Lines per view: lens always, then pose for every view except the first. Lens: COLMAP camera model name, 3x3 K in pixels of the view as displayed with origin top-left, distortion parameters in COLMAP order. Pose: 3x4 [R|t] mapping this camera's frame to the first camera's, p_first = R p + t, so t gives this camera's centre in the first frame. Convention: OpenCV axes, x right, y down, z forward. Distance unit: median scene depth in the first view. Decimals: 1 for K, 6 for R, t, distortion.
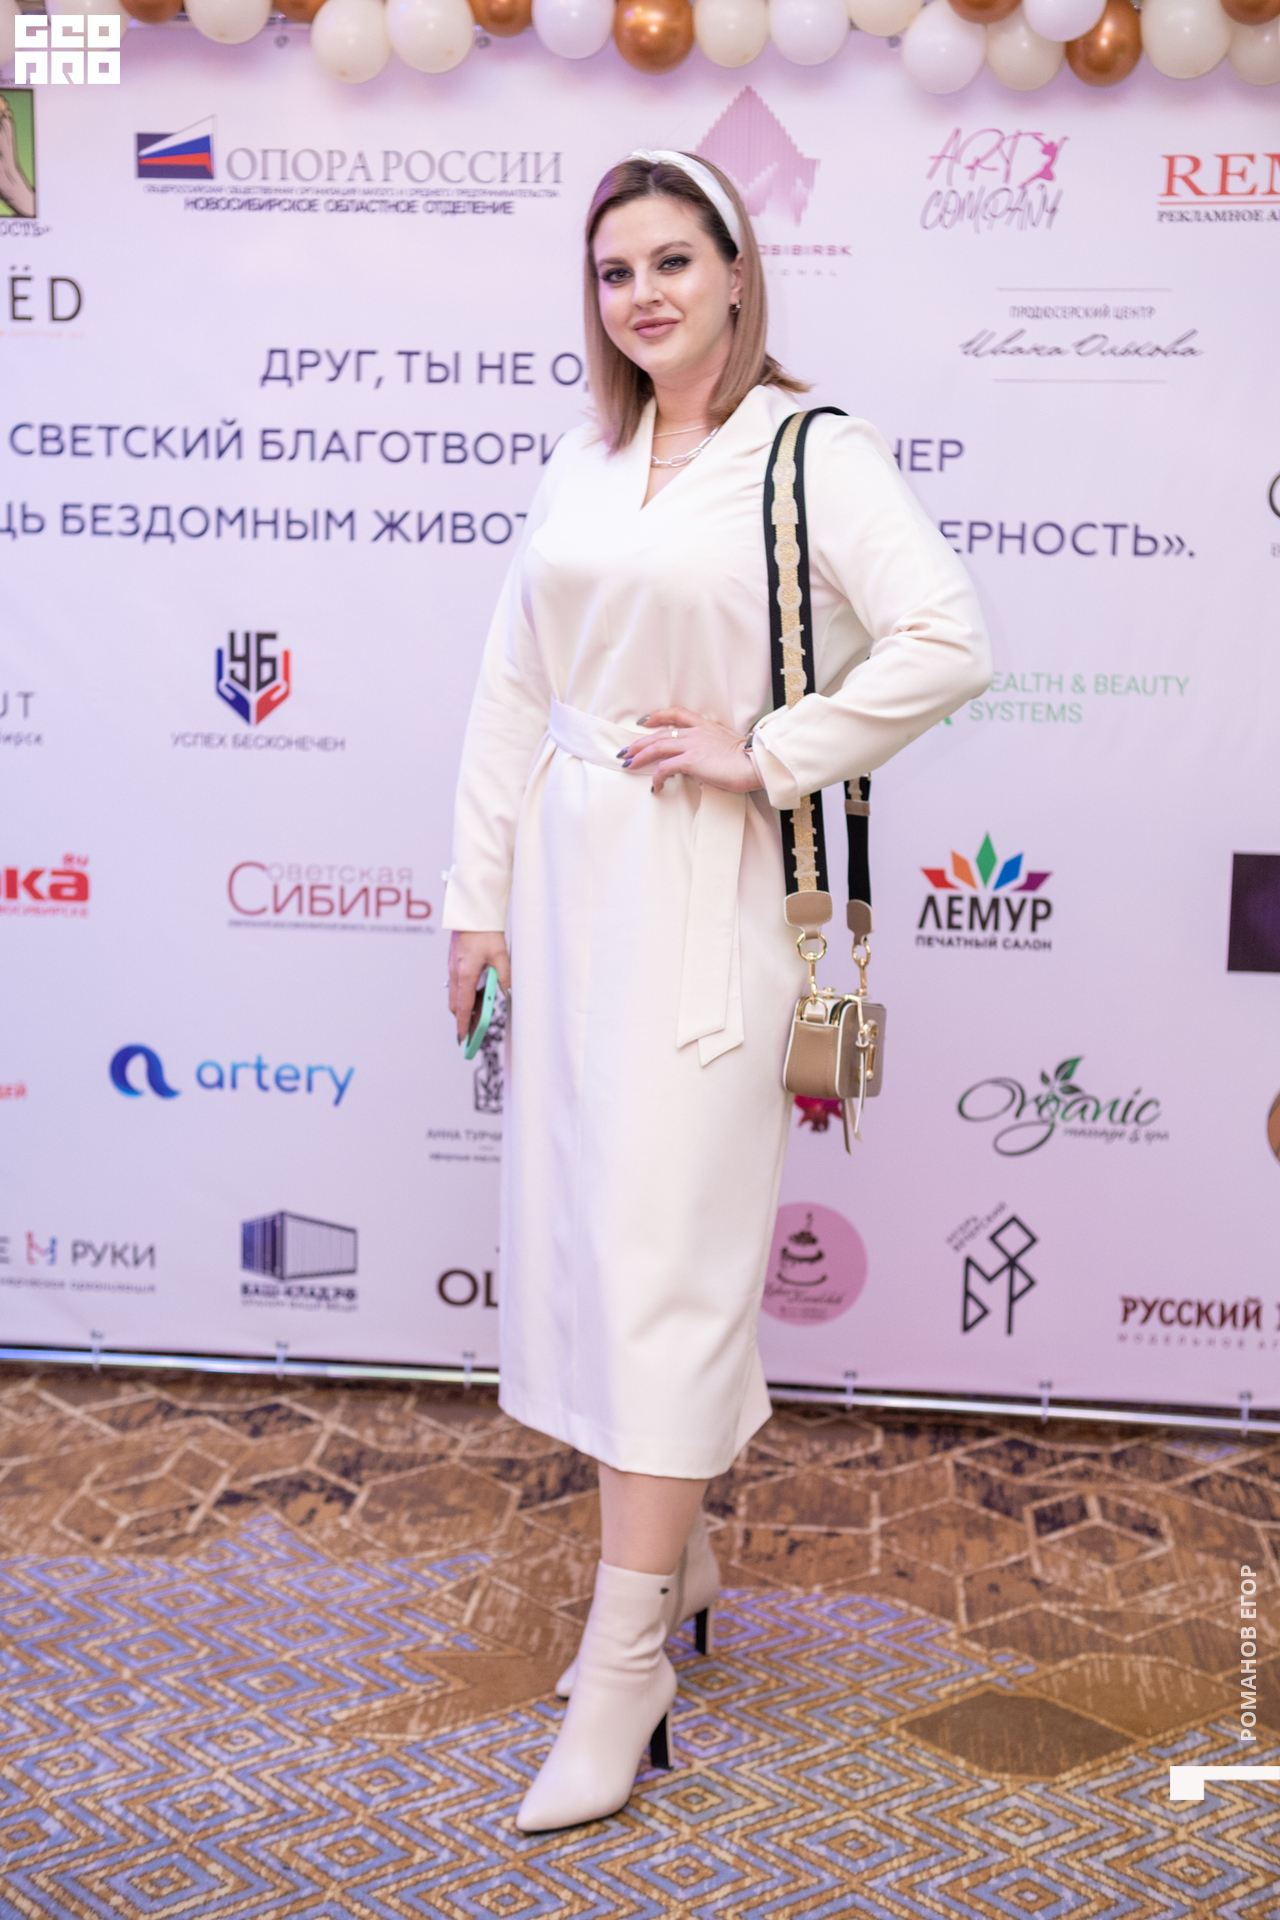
lens RADIAL K [[2678.7, 0, 634.9], [0, 2678.7, 943.4], [0, 0, 1]] dist [0.120654, 0.000000]
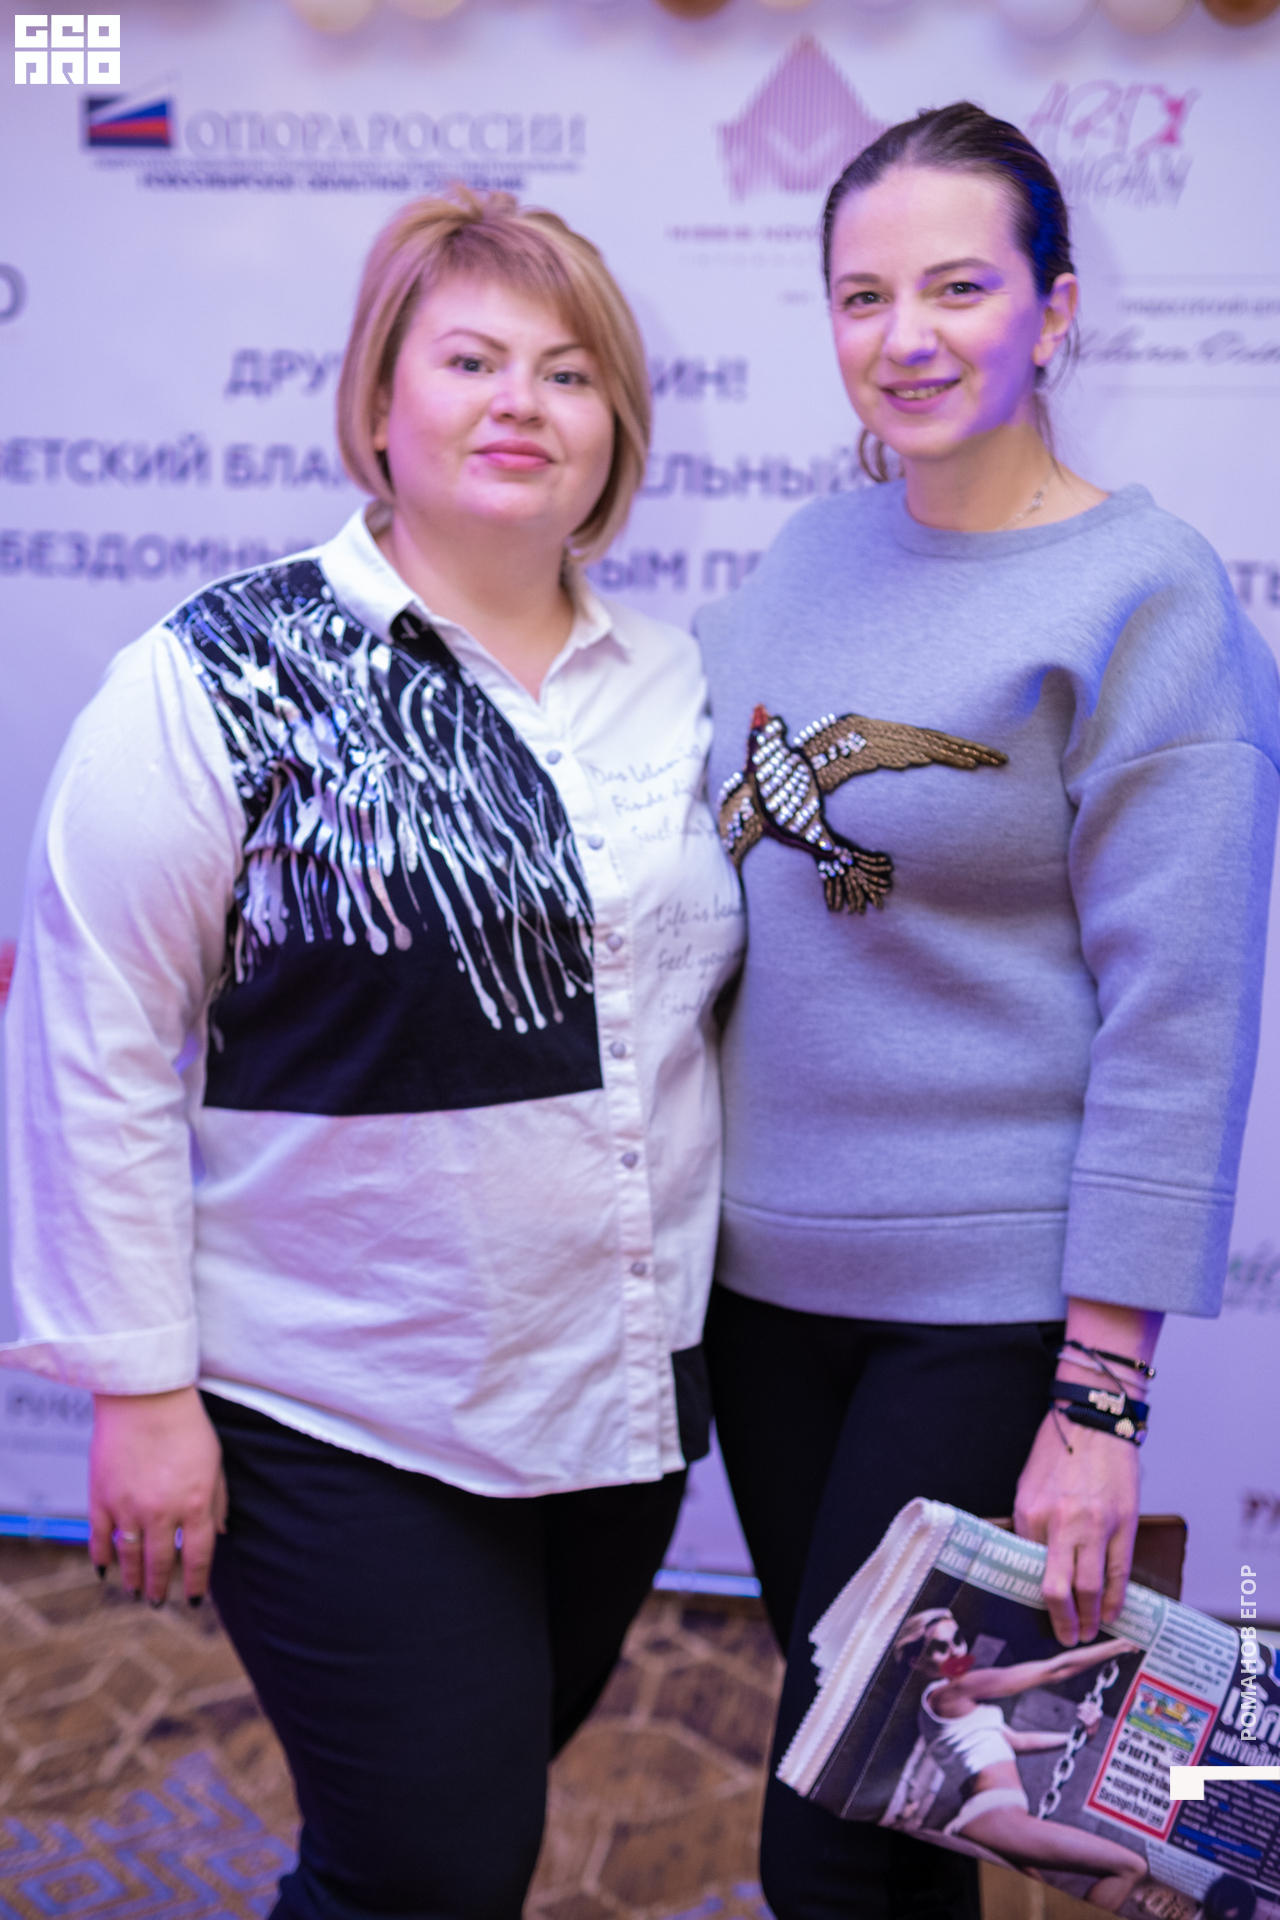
lens RADIAL K [[2678.7, 0, 615.3], [0, 2678.7, 948.1], [0, 0, 1]] dist [0.120654, 0.000000]
pose [[0.998456, 0.012133, -0.054198, 0.030867], [-0.011762, 0.999905, 0.007159, -0.041097], [0.054280, -0.006510, 0.998505, 0.161124]]
